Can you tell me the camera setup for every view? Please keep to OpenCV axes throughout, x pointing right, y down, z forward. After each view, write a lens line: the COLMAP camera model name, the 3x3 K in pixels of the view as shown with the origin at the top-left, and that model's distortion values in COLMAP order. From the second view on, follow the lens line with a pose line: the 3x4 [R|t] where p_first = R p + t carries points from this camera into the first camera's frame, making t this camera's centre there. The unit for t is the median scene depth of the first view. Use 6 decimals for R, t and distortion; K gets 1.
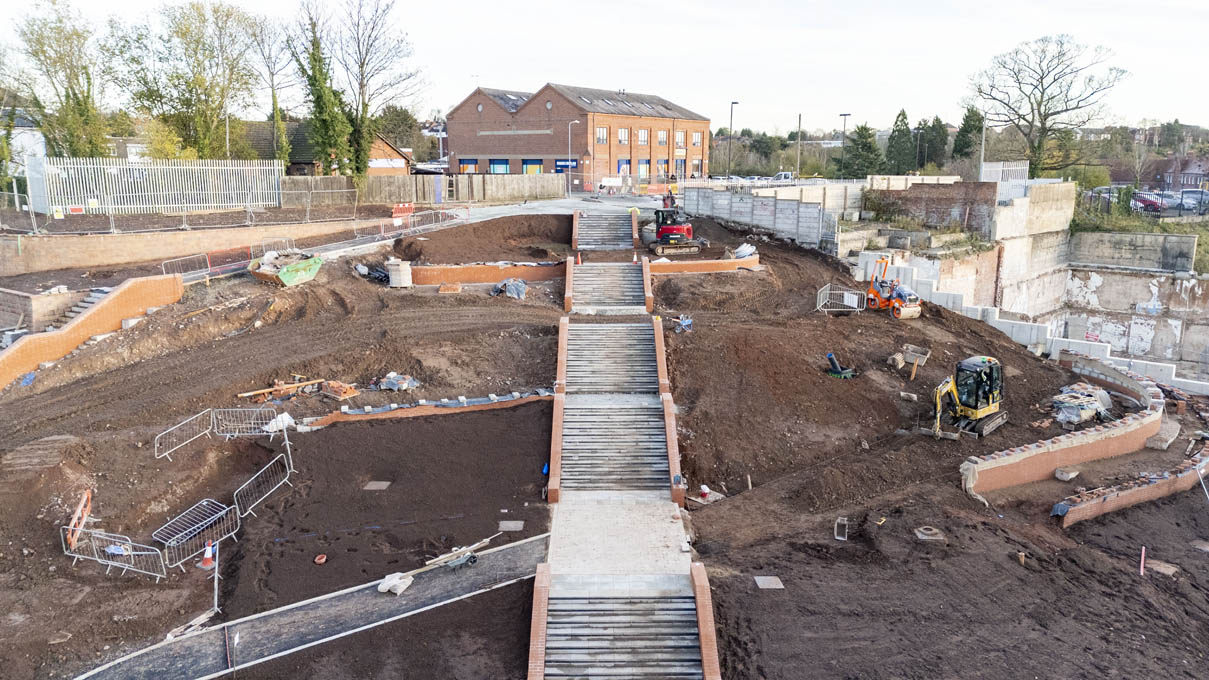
lens RADIAL K [[889.6, 0, 604.5], [0, 889.6, 340.0], [0, 0, 1]] dist [0.076906, -0.070374]
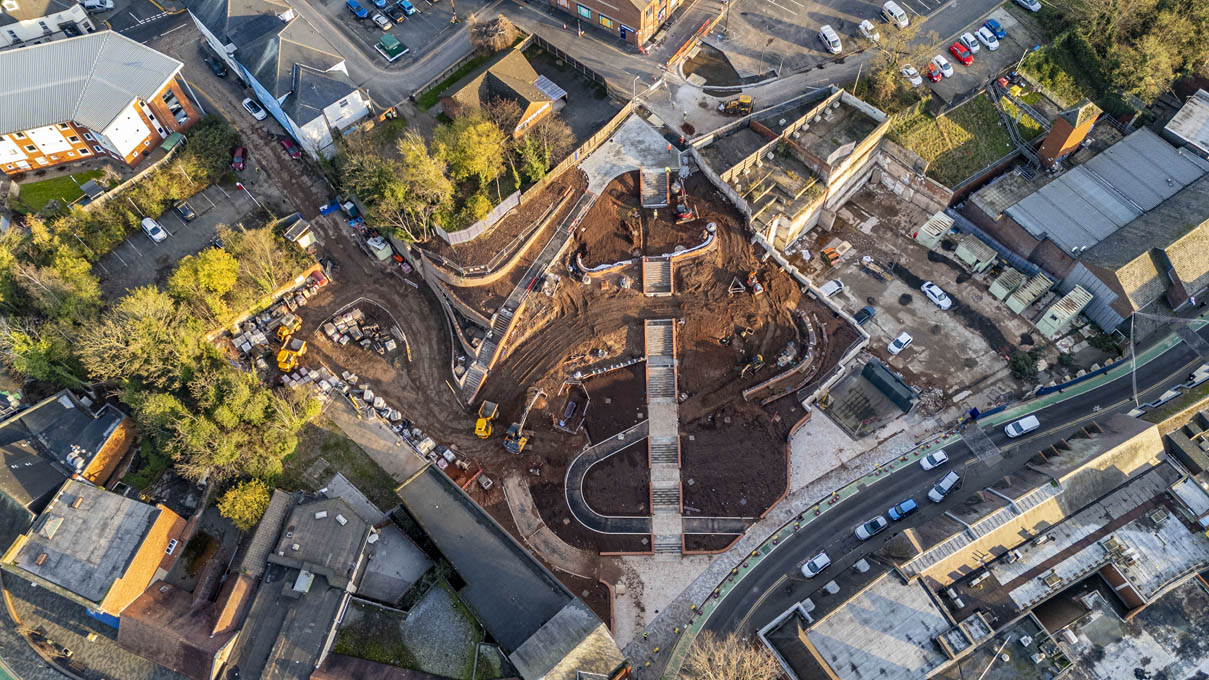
lens RADIAL K [[889.6, 0, 604.5], [0, 889.6, 340.0], [0, 0, 1]] dist [0.076906, -0.070374]
pose [[0.999979, -0.005048, -0.004057, -0.180169], [0.006427, 0.696772, 0.717264, -2.280333], [-0.000794, -0.717275, 0.696789, -1.315474]]
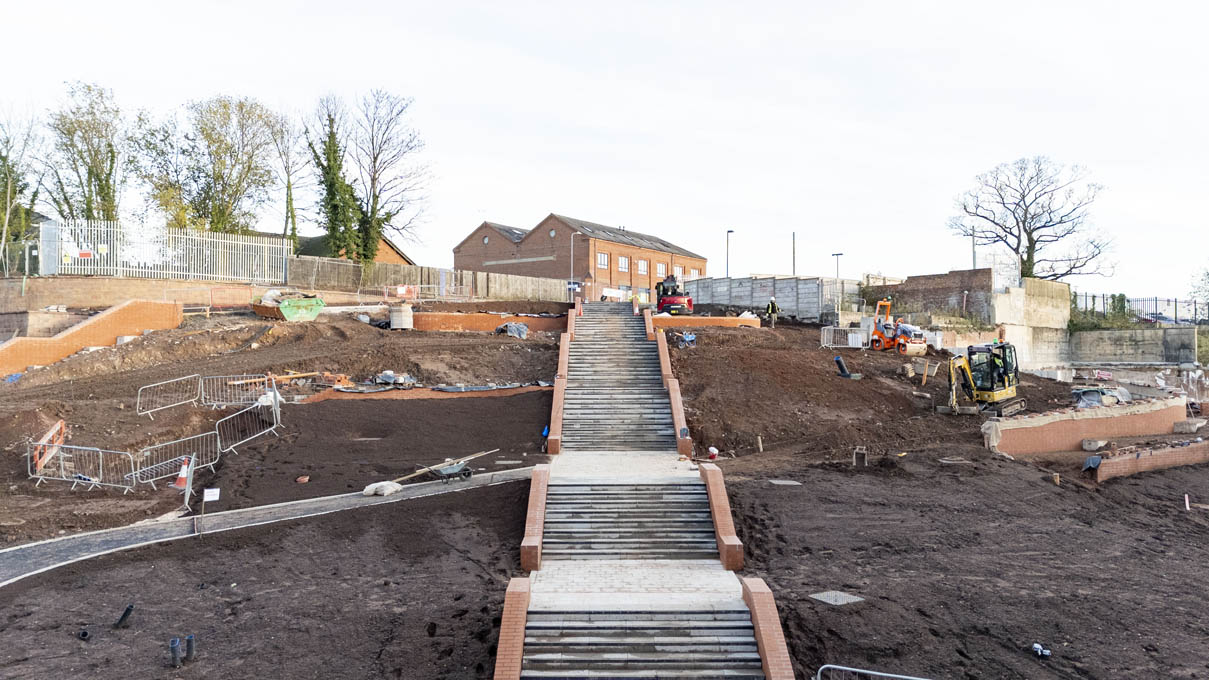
lens RADIAL K [[889.6, 0, 604.5], [0, 889.6, 340.0], [0, 0, 1]] dist [0.076906, -0.070374]
pose [[0.999996, -0.002853, -0.000621, -0.001665], [0.002640, 0.974409, -0.224765, 0.197457], [0.001247, 0.224763, 0.974413, 0.038709]]
